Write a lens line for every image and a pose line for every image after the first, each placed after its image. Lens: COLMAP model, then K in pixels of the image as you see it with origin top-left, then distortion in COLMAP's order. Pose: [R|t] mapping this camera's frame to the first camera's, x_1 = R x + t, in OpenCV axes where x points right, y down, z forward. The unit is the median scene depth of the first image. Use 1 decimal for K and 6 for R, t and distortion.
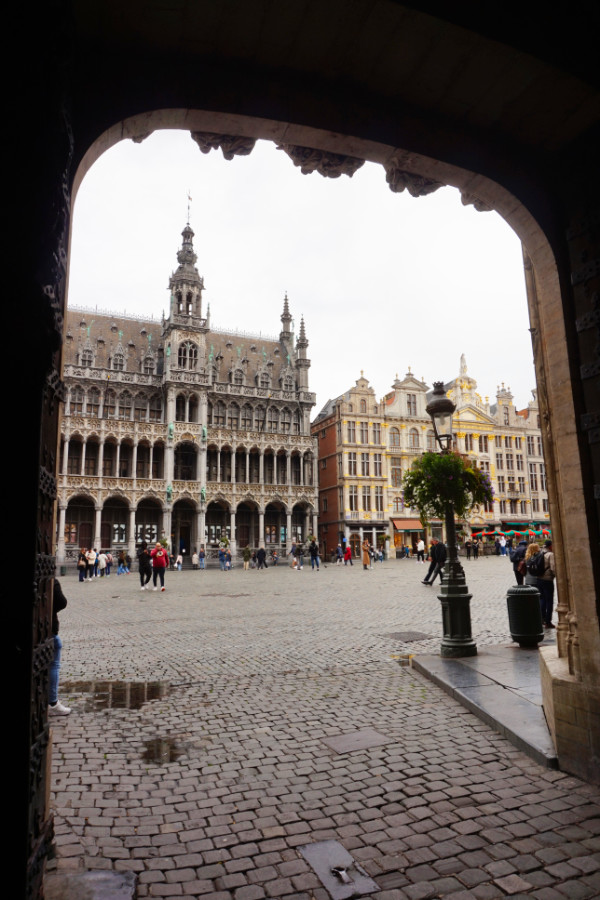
lens RADIAL K [[604.5, 0, 297.9], [0, 604.5, 452.1], [0, 0, 1]] dist [-0.052043, 0.036046]
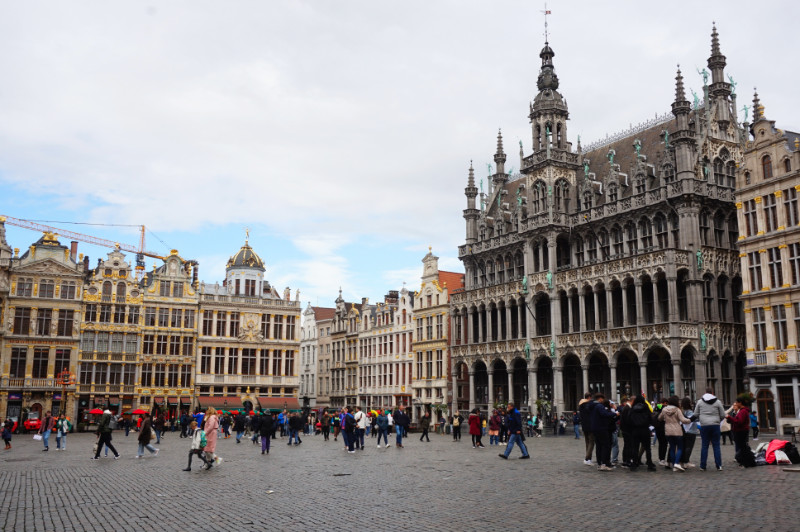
lens RADIAL K [[772.5, 0, 403.4], [0, 772.5, 263.6], [0, 0, 1]] dist [-0.005448, 0.000000]
pose [[0.086012, -0.164961, -0.982542, 0.883691], [0.169581, 0.974230, -0.148721, 0.072456], [0.981756, -0.153829, 0.111769, 0.628693]]
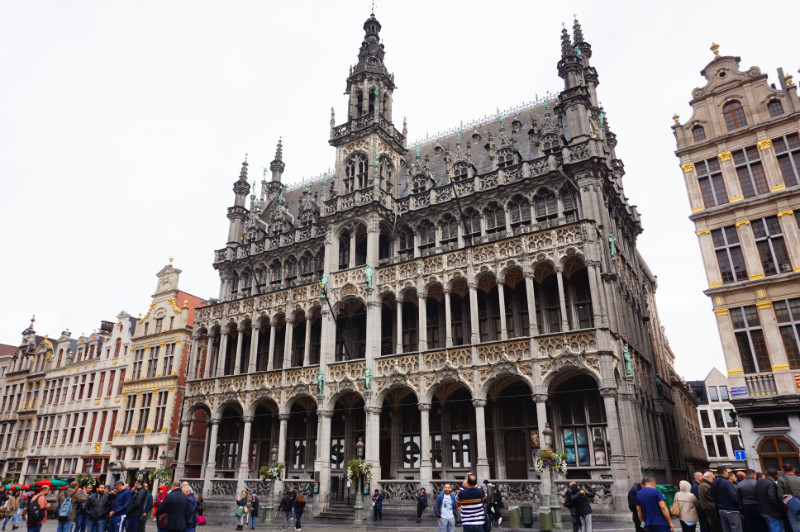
lens RADIAL K [[537.4, 0, 397.2], [0, 537.4, 269.6], [0, 0, 1]] dist [-0.052043, 0.036046]
pose [[0.543285, -0.292047, -0.787115, 0.265304], [0.139554, 0.955917, -0.258355, 0.096959], [0.827869, 0.030515, 0.560091, 0.682315]]
